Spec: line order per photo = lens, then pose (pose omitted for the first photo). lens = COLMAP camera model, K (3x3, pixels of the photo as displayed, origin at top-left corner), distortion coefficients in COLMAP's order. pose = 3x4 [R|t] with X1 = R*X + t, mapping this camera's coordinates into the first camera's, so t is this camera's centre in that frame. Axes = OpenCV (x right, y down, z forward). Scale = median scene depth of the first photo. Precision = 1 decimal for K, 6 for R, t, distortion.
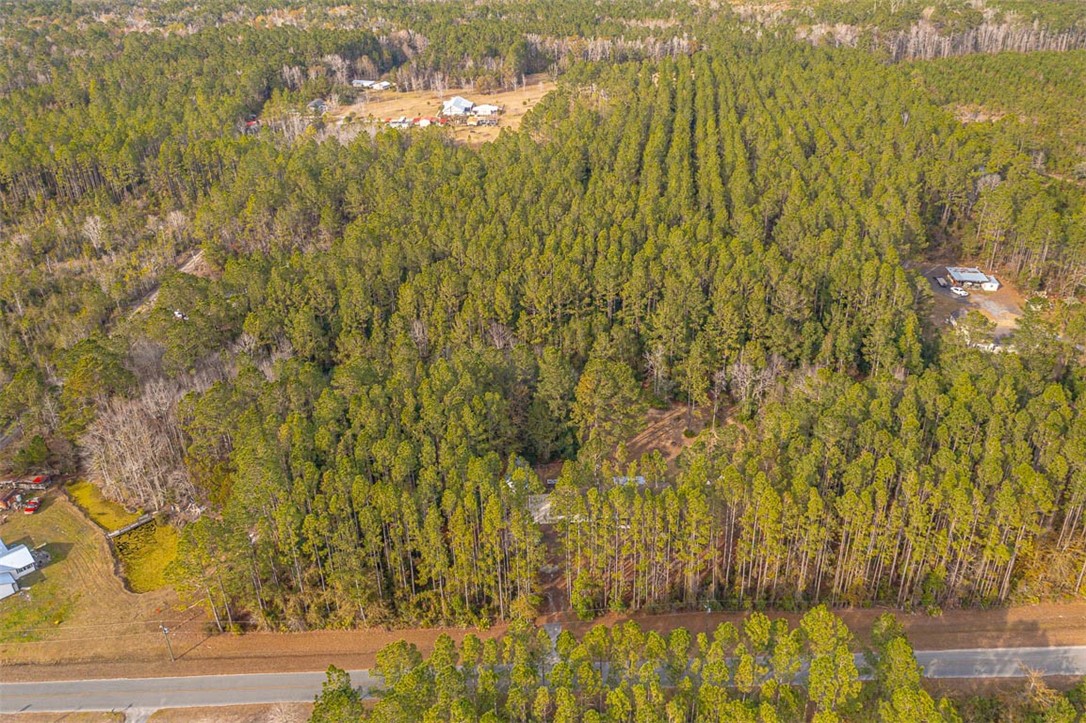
lens RADIAL K [[848.4, 0, 543.0], [0, 848.4, 361.5], [0, 0, 1]] dist [-0.001790, 0.011237]
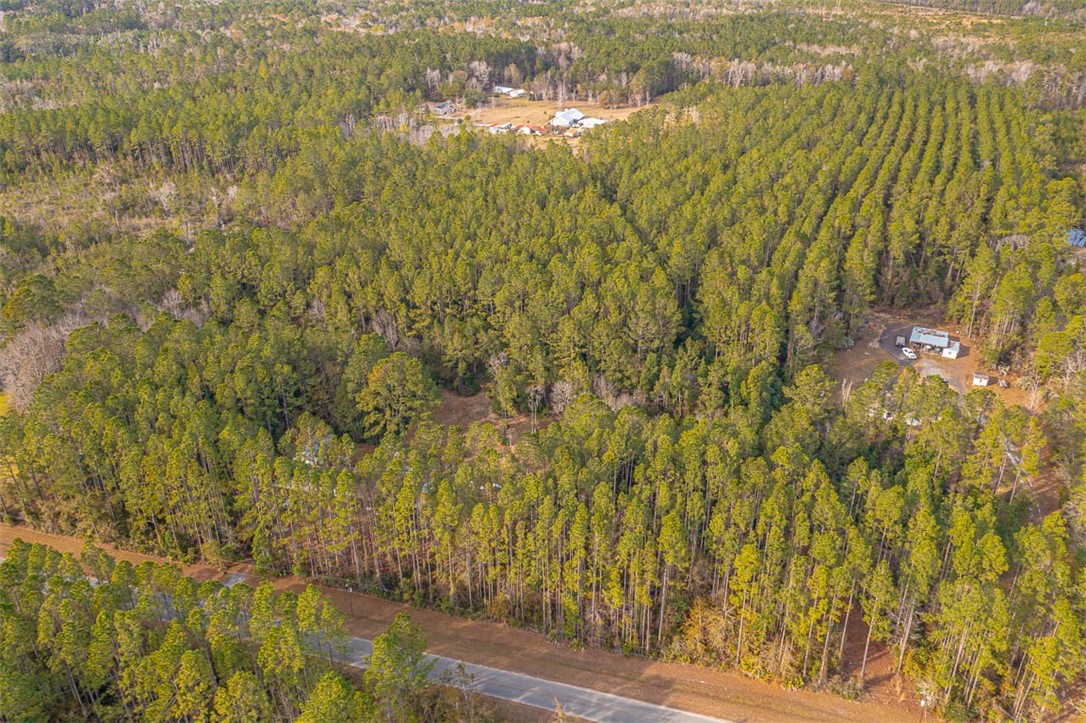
lens RADIAL K [[848.4, 0, 543.0], [0, 848.4, 361.5], [0, 0, 1]] dist [-0.001790, 0.011237]
pose [[0.954163, 0.151684, -0.258002, 0.190262], [-0.155662, 0.987797, 0.005066, -0.009201], [0.255622, 0.035327, 0.966131, 0.008080]]
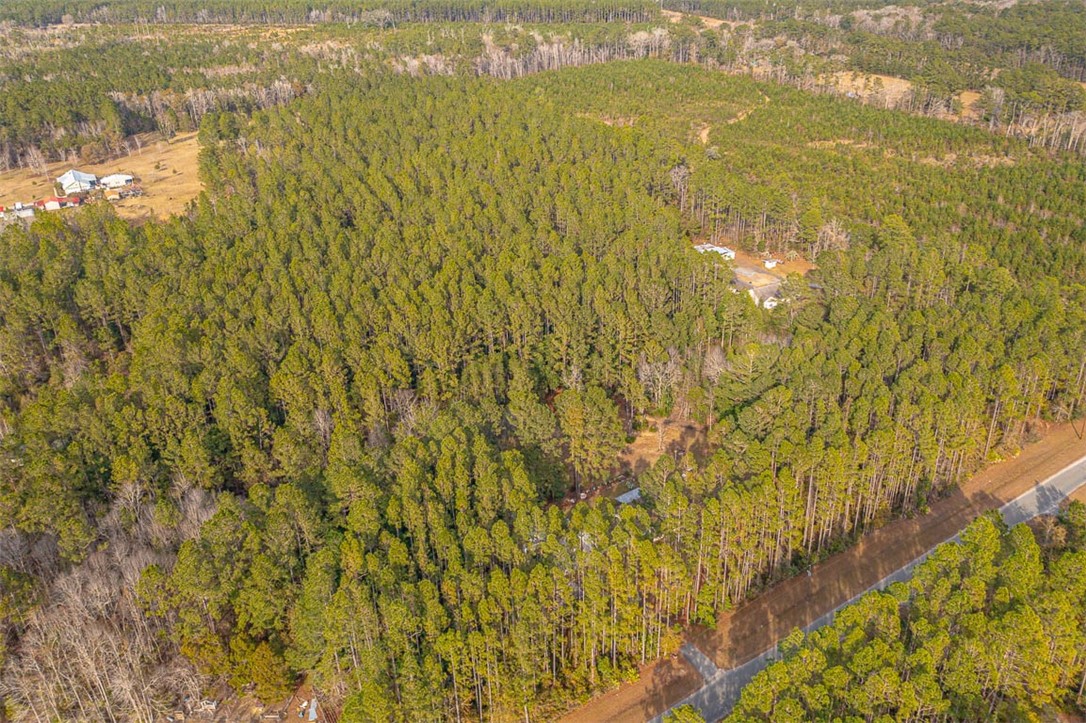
lens RADIAL K [[848.4, 0, 543.0], [0, 848.4, 361.5], [0, 0, 1]] dist [-0.001790, 0.011237]
pose [[0.848502, -0.247380, 0.467812, -0.154840], [0.265691, 0.963661, 0.027685, -0.025975], [-0.457661, 0.100803, 0.883394, 0.049594]]
